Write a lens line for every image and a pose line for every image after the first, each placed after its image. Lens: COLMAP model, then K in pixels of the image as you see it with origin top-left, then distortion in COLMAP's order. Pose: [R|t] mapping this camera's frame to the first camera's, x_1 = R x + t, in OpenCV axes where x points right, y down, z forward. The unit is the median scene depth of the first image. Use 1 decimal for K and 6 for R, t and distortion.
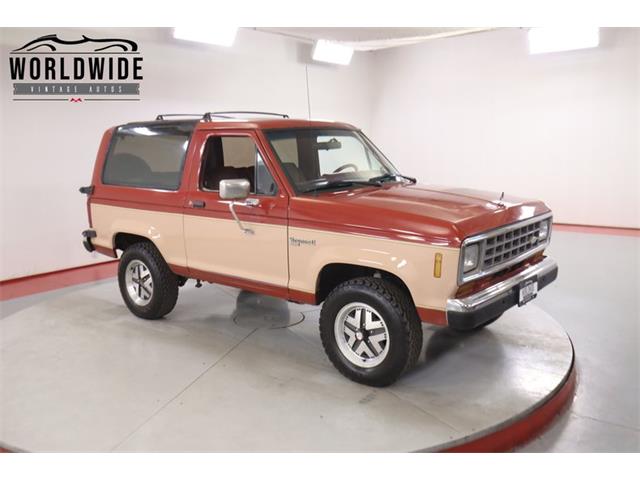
lens RADIAL K [[564.0, 0, 320.0], [0, 564.0, 240.0], [0, 0, 1]] dist [0.000953, -0.001229]
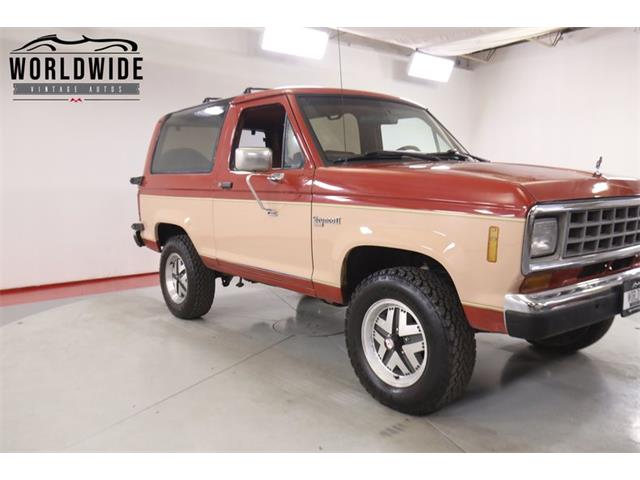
lens RADIAL K [[534.2, 0, 320.0], [0, 534.2, 240.0], [0, 0, 1]] dist [-0.010784, 0.004362]
pose [[0.978147, 0.027139, -0.206135, 0.119393], [-0.039341, 0.997693, -0.055329, 0.073934], [0.204158, 0.062229, 0.976958, 0.273409]]
